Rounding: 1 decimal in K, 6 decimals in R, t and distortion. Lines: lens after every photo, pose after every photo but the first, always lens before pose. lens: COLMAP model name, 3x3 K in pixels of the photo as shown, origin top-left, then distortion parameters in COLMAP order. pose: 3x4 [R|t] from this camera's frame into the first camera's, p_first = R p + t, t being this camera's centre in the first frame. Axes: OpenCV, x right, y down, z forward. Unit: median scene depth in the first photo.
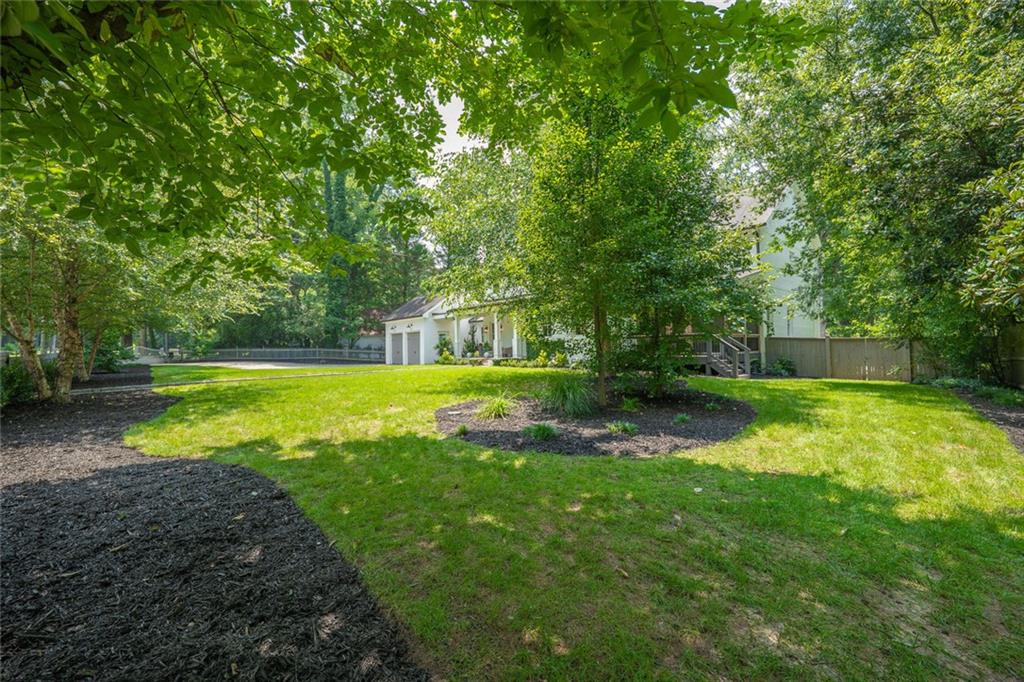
lens RADIAL K [[429.1, 0, 512.0], [0, 429.1, 341.0], [0, 0, 1]] dist [-0.000045, 0.000007]
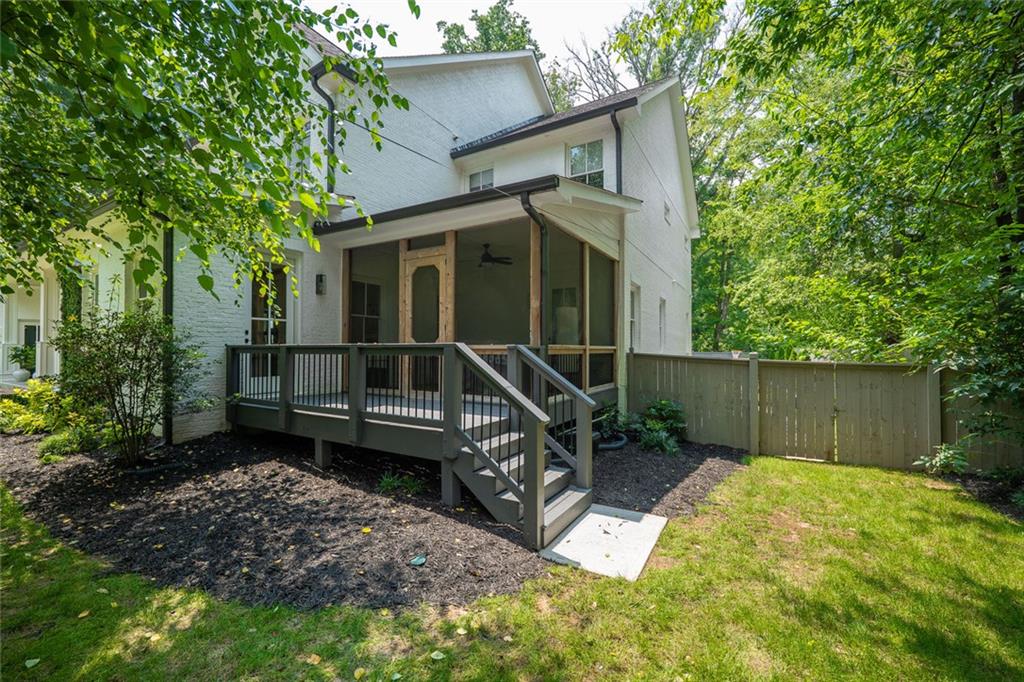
lens RADIAL K [[429.1, 0, 512.0], [0, 429.1, 341.0], [0, 0, 1]] dist [-0.000045, 0.000007]
pose [[0.955237, 0.027956, 0.294519, 0.348262], [-0.025991, 0.999606, -0.010585, -0.014522], [-0.294699, 0.002457, 0.955587, 0.616921]]
